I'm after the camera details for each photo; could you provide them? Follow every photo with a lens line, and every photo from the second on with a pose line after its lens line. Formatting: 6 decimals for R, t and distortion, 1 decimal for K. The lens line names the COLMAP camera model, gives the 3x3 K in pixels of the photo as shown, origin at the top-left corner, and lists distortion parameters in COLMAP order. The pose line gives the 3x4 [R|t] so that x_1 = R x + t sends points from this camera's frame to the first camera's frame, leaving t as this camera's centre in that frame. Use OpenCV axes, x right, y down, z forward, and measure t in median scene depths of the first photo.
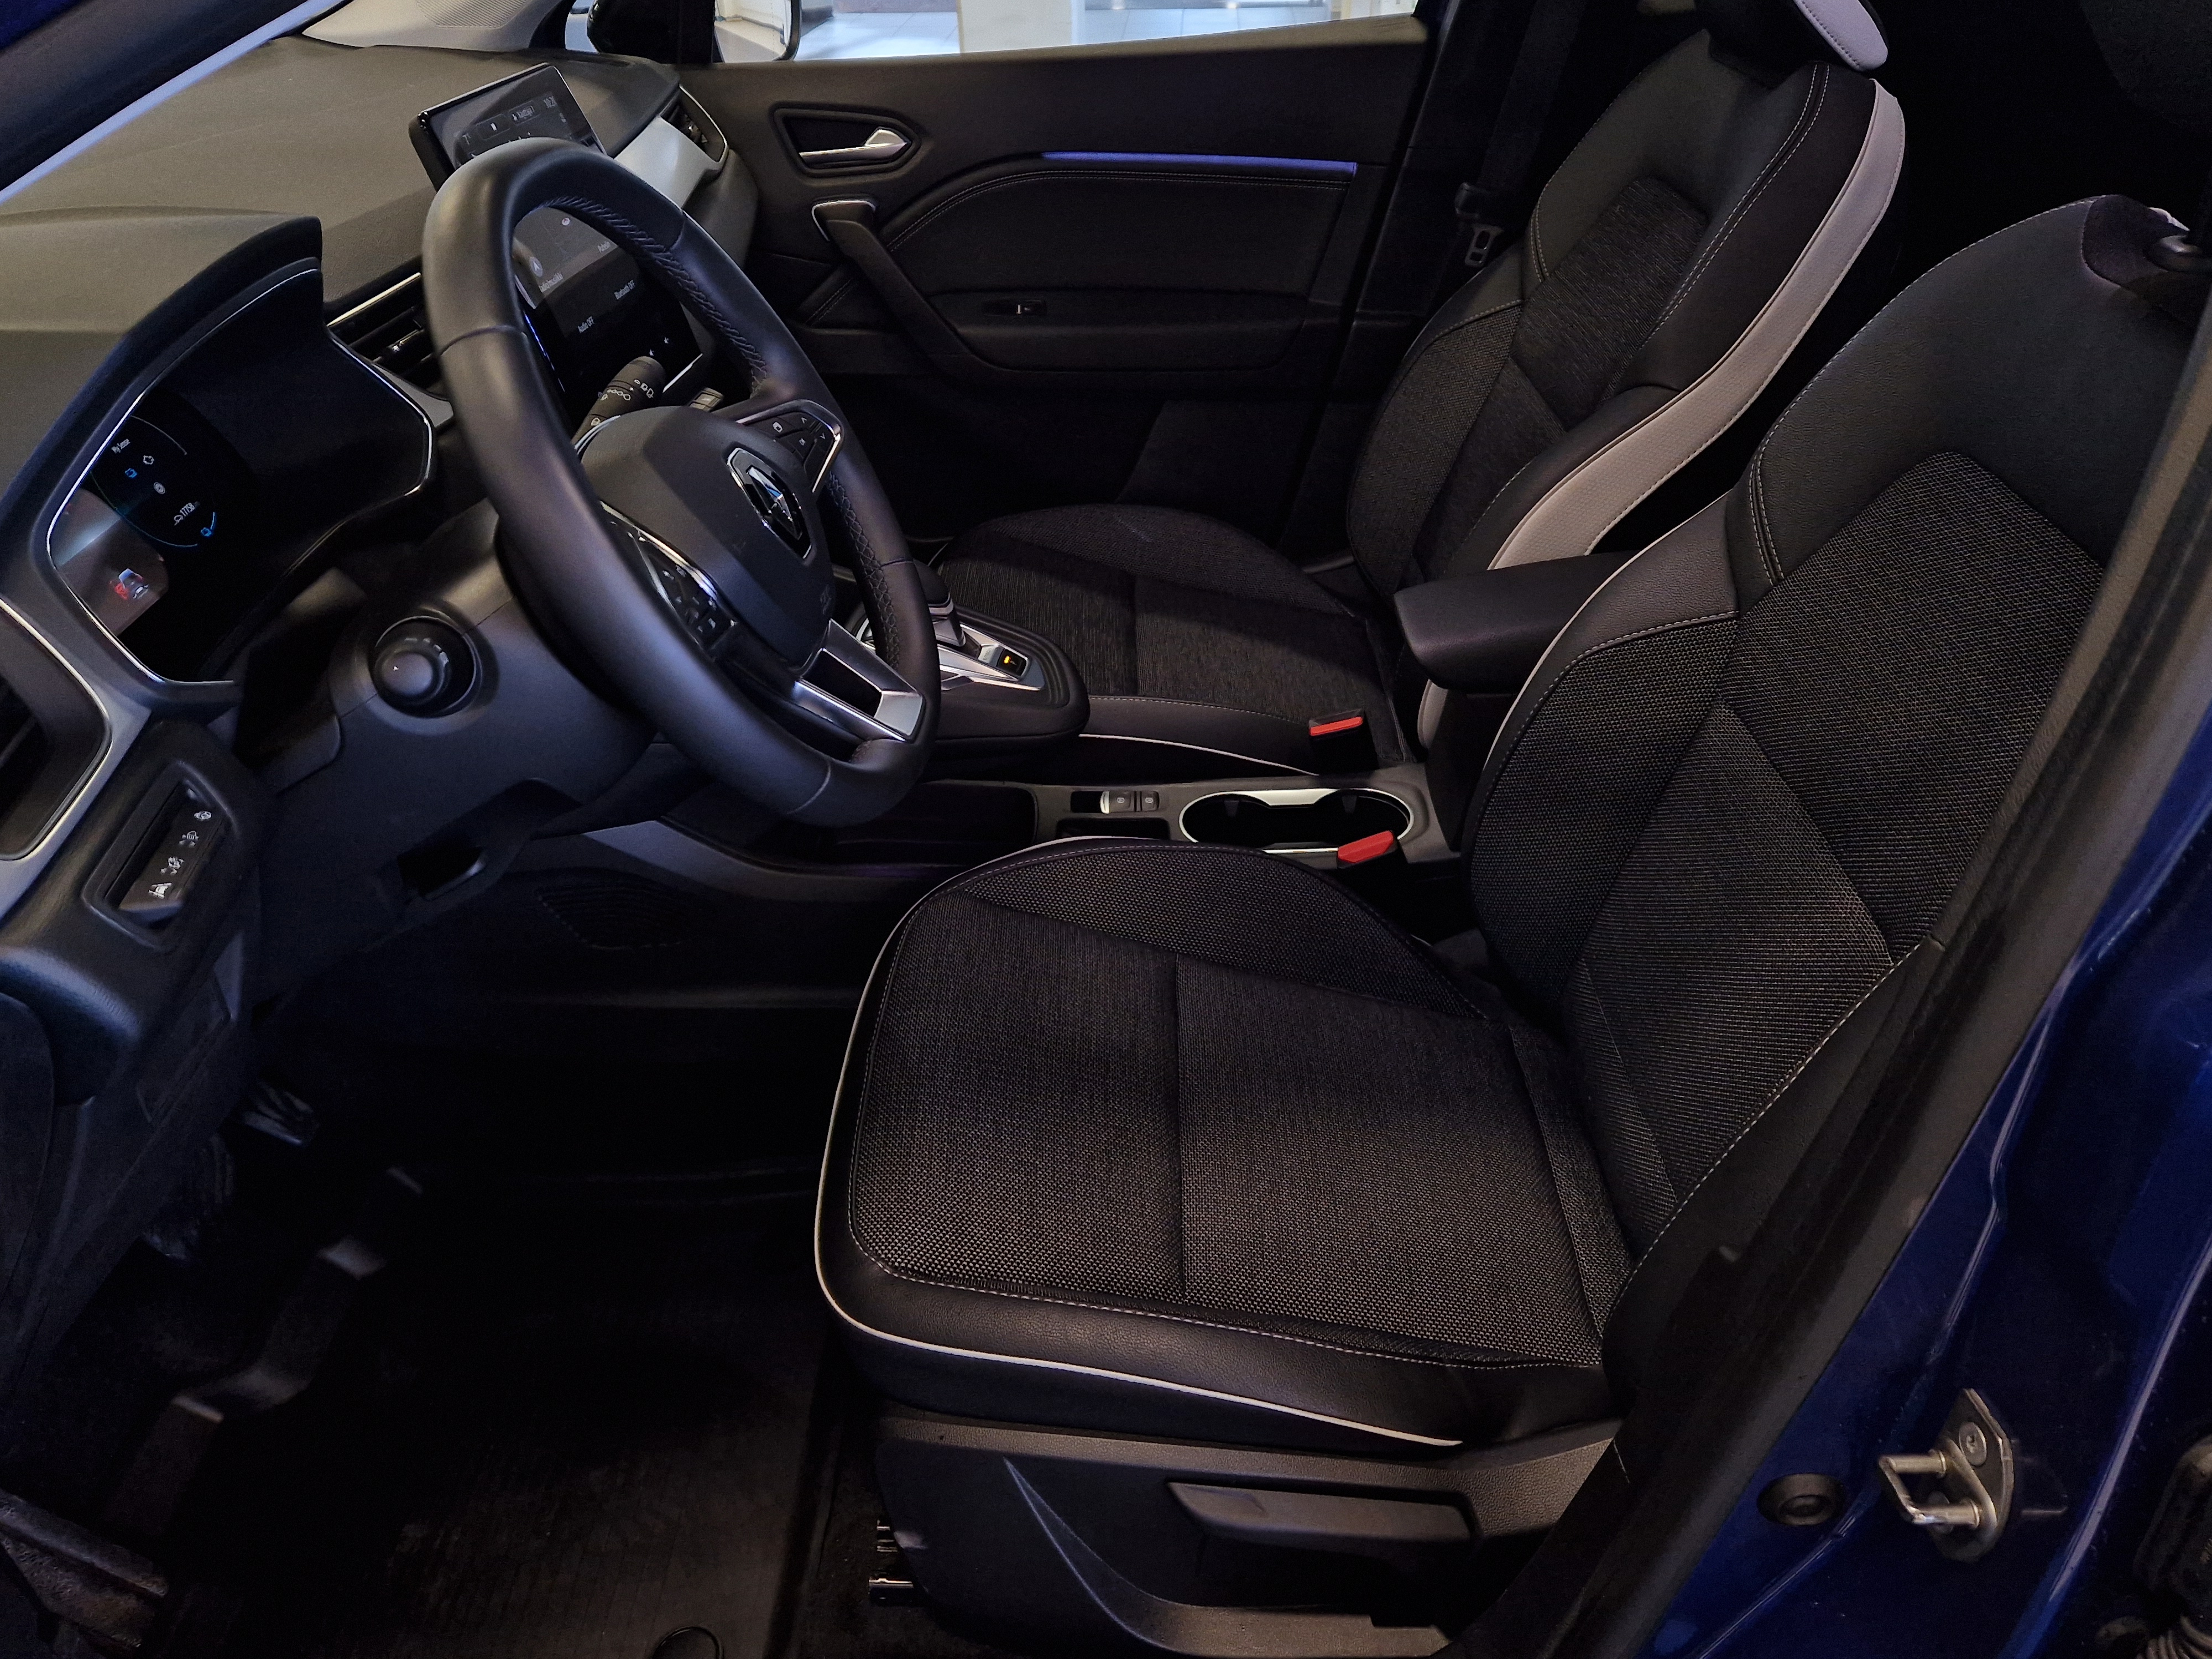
lens RADIAL K [[1656.1, 0, 1104.2], [0, 1656.1, 823.9], [0, 0, 1]] dist [0.057883, -0.046616]
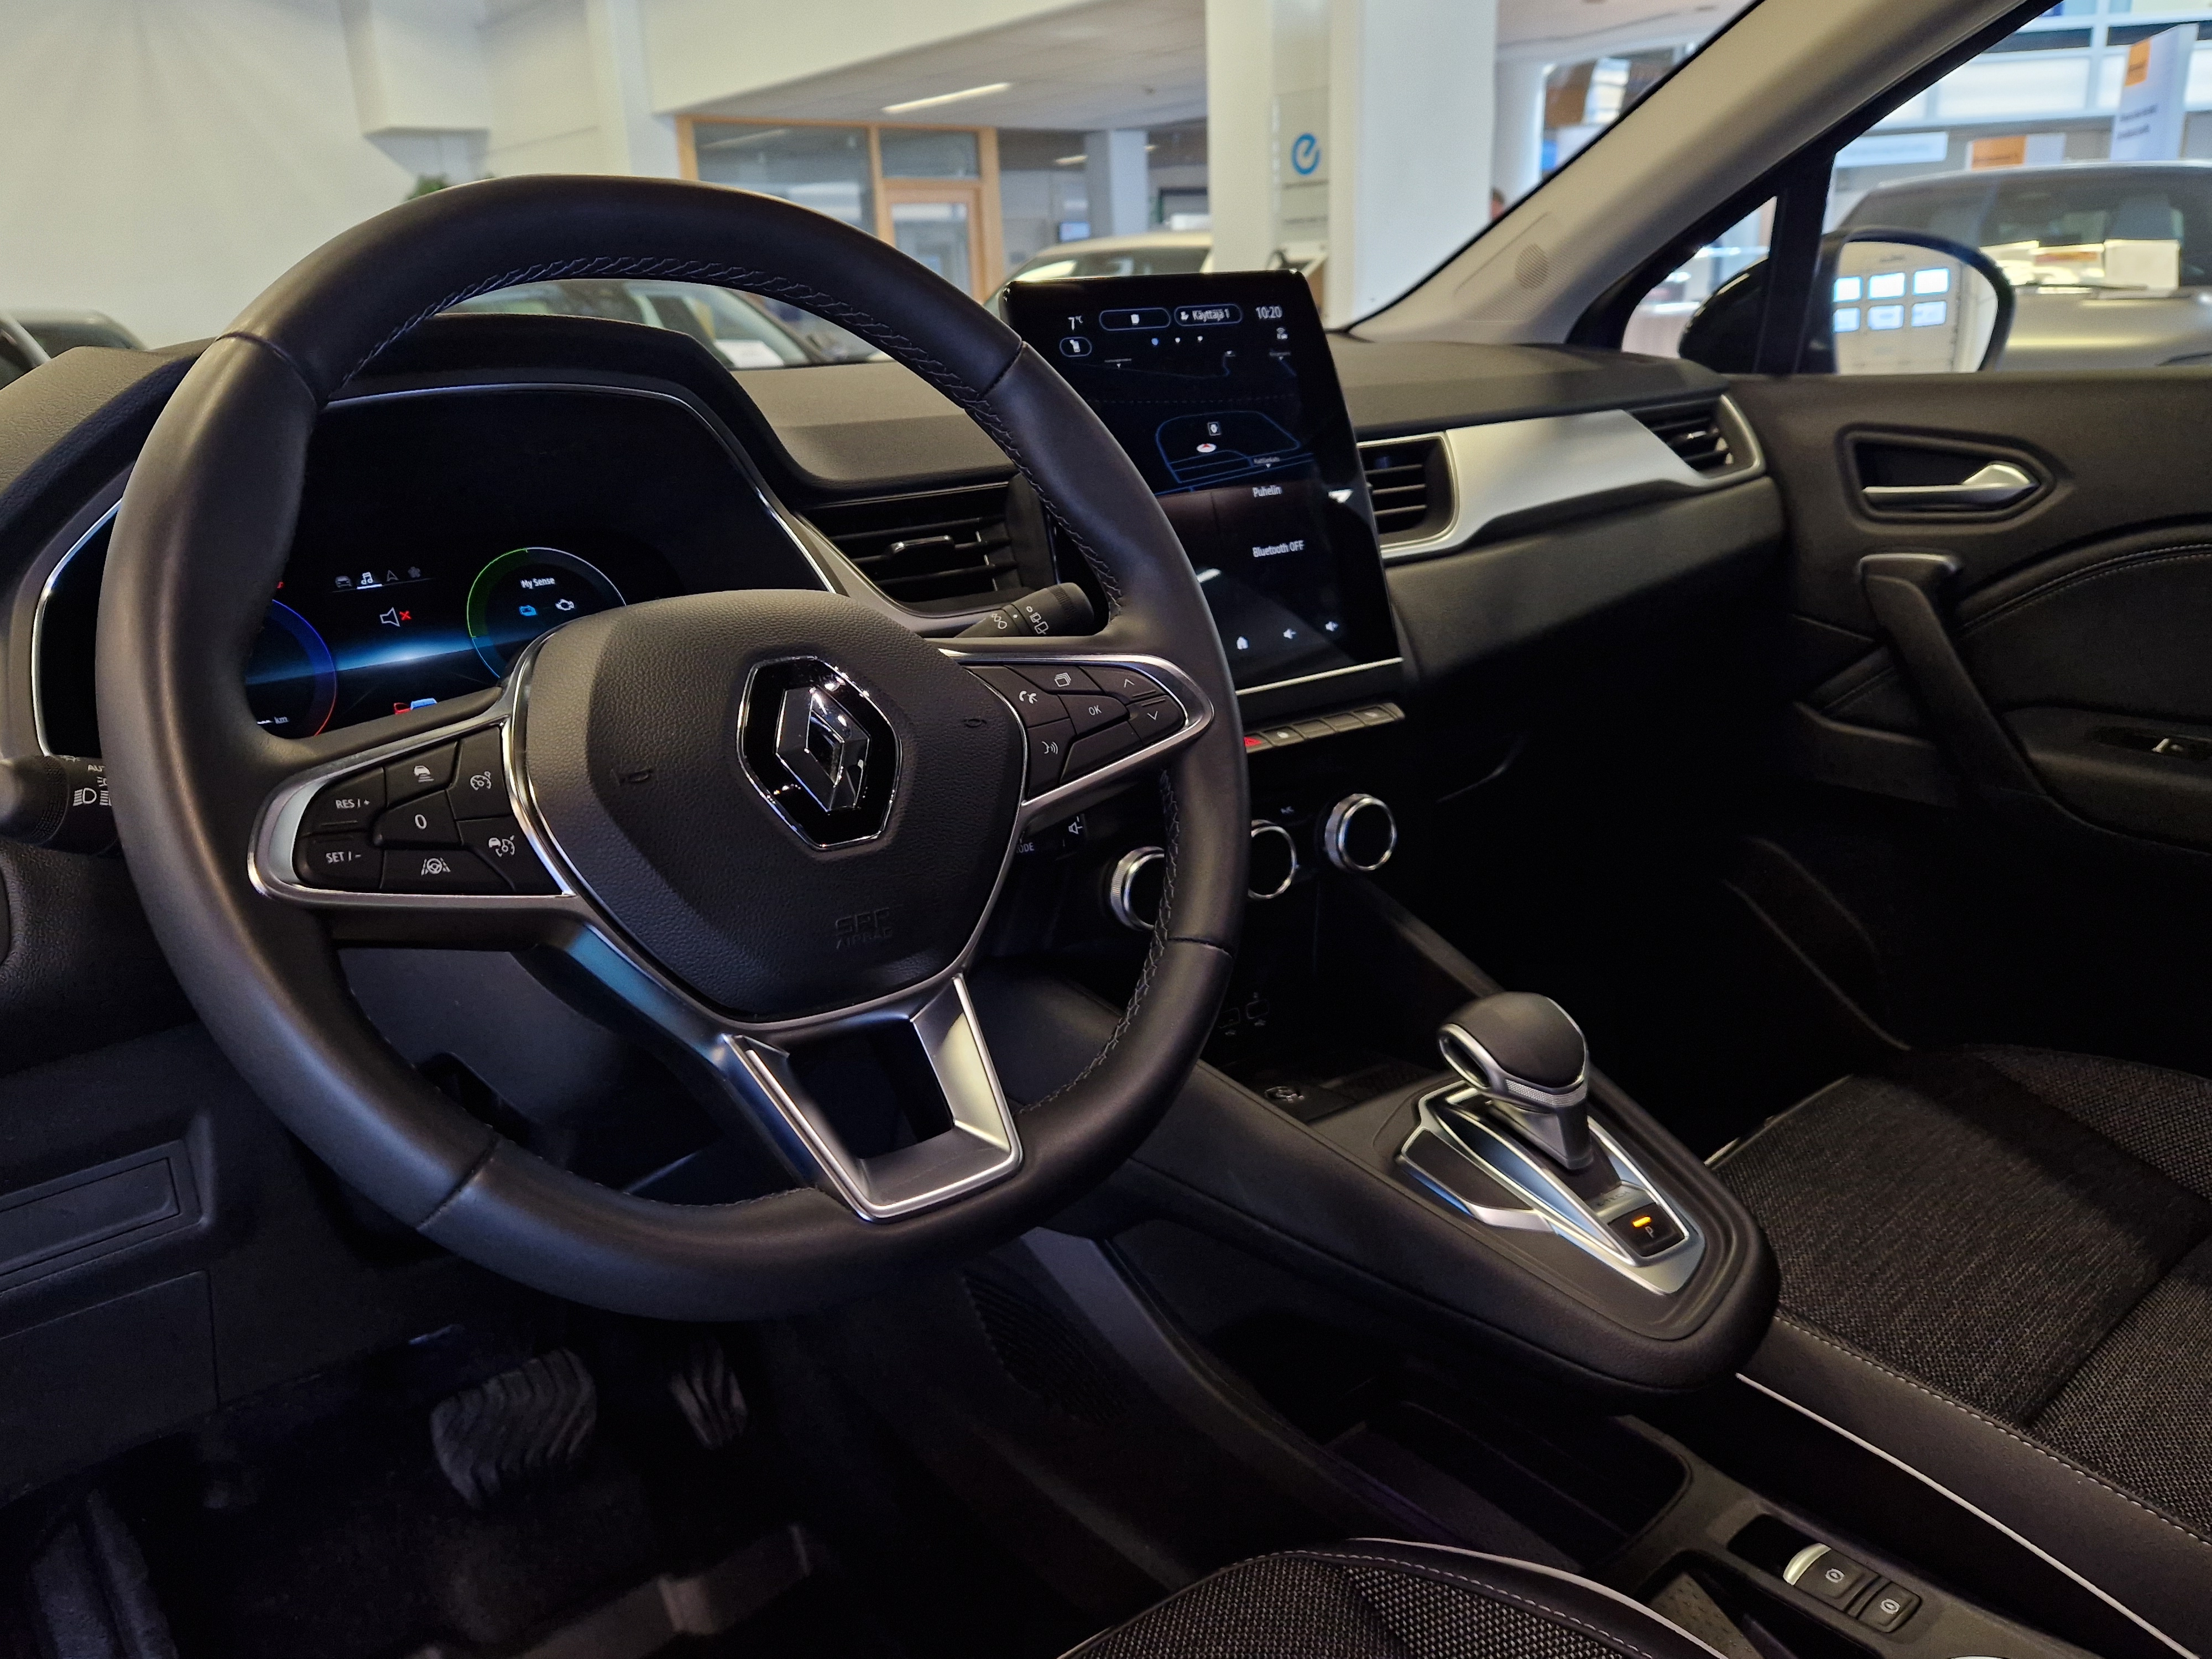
lens RADIAL K [[1656.1, 0, 1086.2], [0, 1656.1, 845.5], [0, 0, 1]] dist [0.057883, -0.046616]
pose [[0.661600, 0.218921, -0.717188, 0.148031], [-0.388926, 0.917911, -0.078589, -0.074387], [0.641110, 0.330928, 0.692434, 0.340478]]
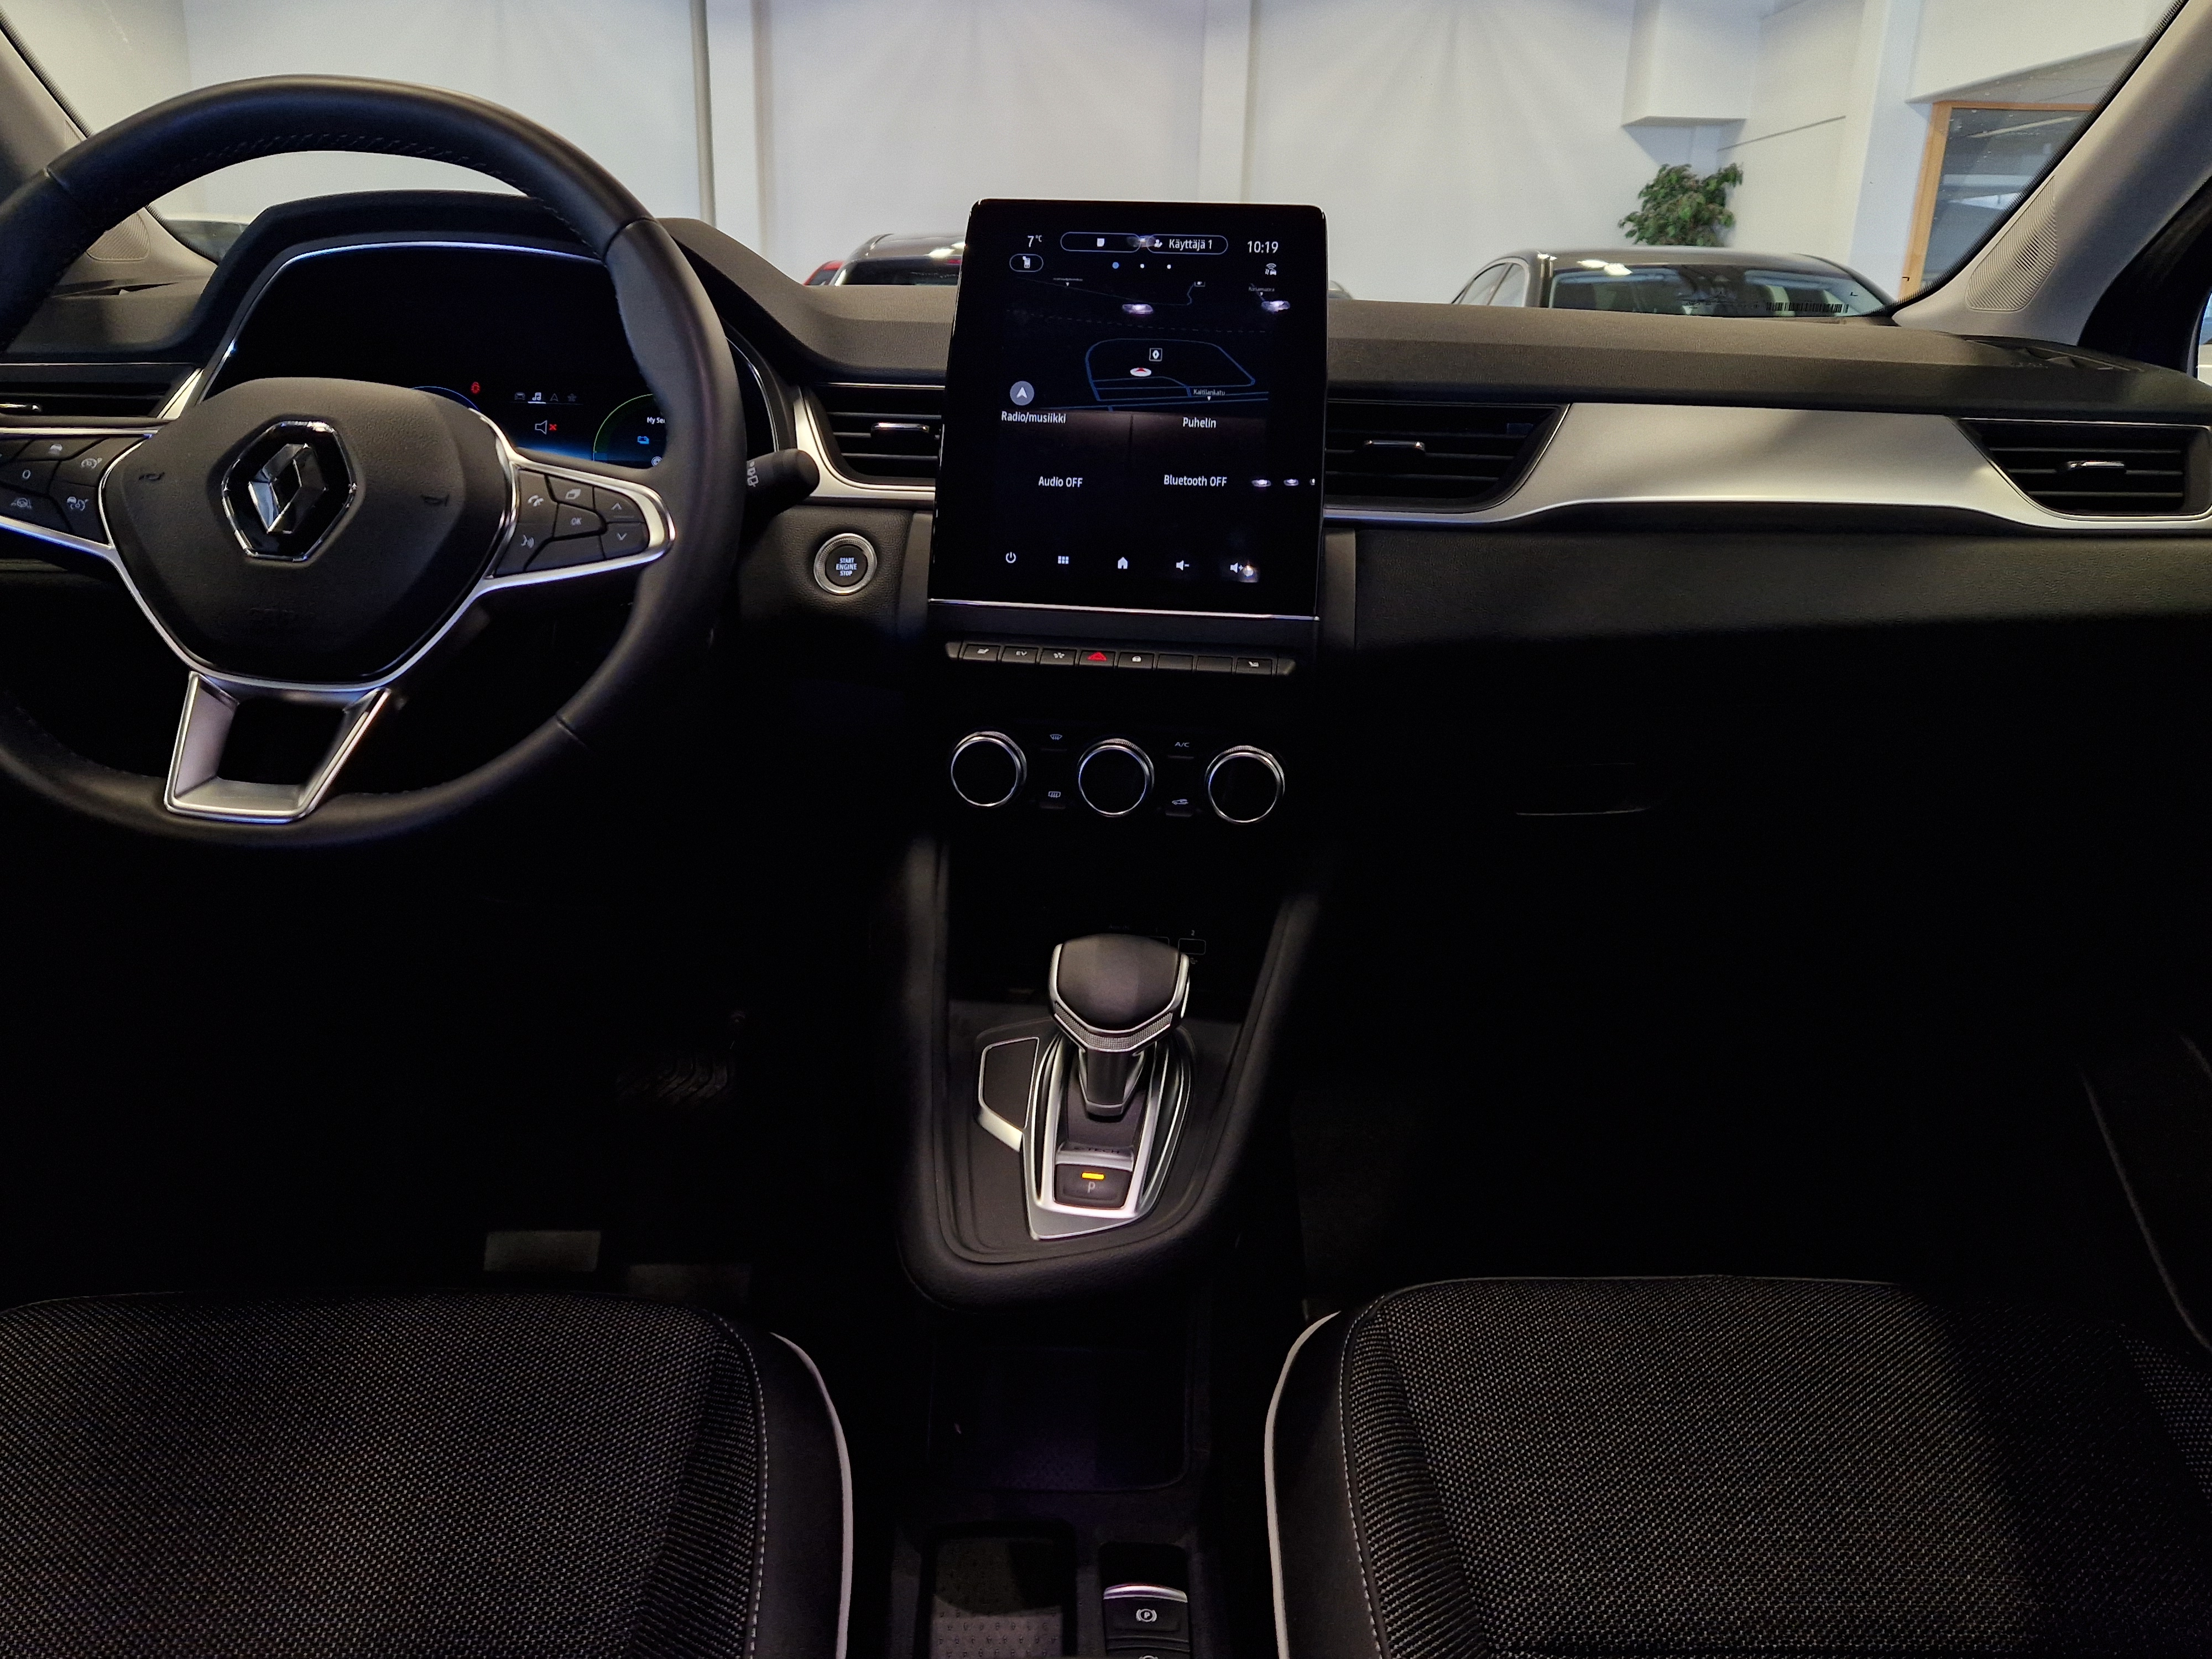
lens RADIAL K [[1656.1, 0, 1097.3], [0, 1656.1, 836.1], [0, 0, 1]] dist [0.057883, -0.046616]
pose [[0.023183, 0.317863, -0.947853, 0.316923], [-0.580941, 0.775886, 0.245985, -0.241192], [0.813615, 0.544944, 0.202647, 0.627017]]
